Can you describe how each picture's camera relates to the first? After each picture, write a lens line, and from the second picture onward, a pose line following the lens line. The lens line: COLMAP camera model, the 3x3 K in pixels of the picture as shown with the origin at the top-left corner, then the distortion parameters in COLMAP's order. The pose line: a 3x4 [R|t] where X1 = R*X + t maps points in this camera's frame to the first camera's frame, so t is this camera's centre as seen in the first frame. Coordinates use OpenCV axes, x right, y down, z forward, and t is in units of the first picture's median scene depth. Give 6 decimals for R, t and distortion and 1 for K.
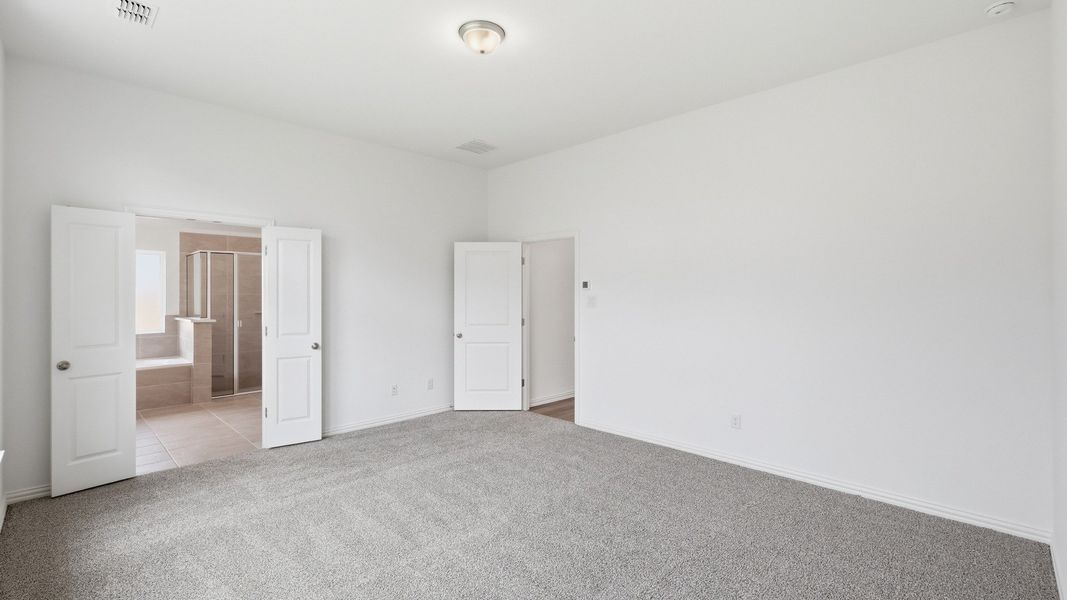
lens RADIAL K [[472.3, 0, 533.8], [0, 472.3, 296.0], [0, 0, 1]] dist [0.001376, -0.000156]
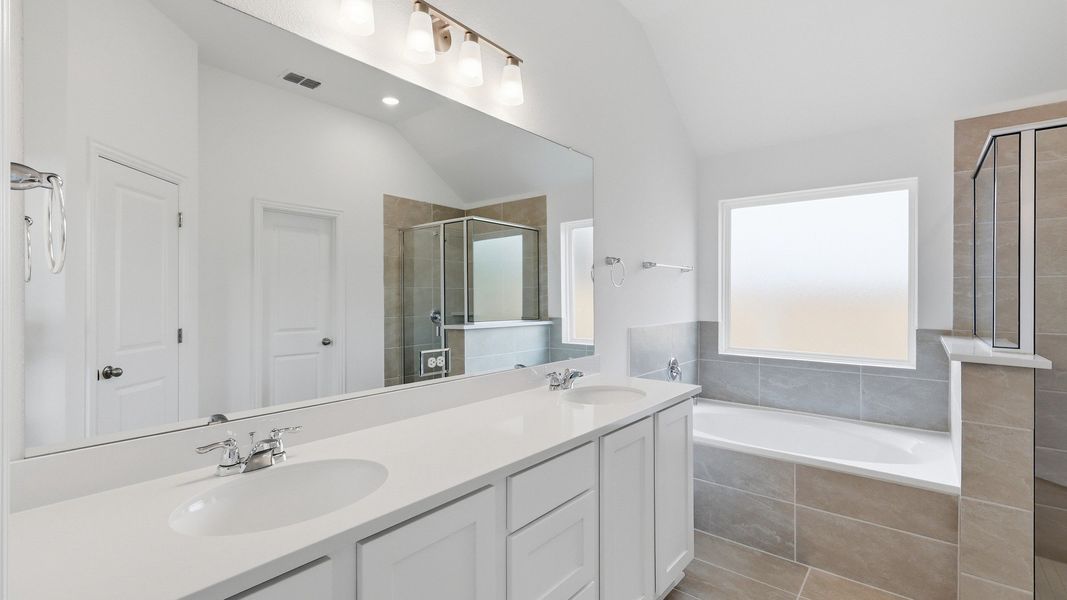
lens RADIAL K [[472.3, 0, 533.4], [0, 472.3, 296.3], [0, 0, 1]] dist [0.001376, -0.000156]
pose [[0.093416, 0.001013, -0.995627, -0.393297], [0.000169, 0.999999, 0.001033, 0.011446], [0.995627, -0.000265, 0.093415, 0.620826]]
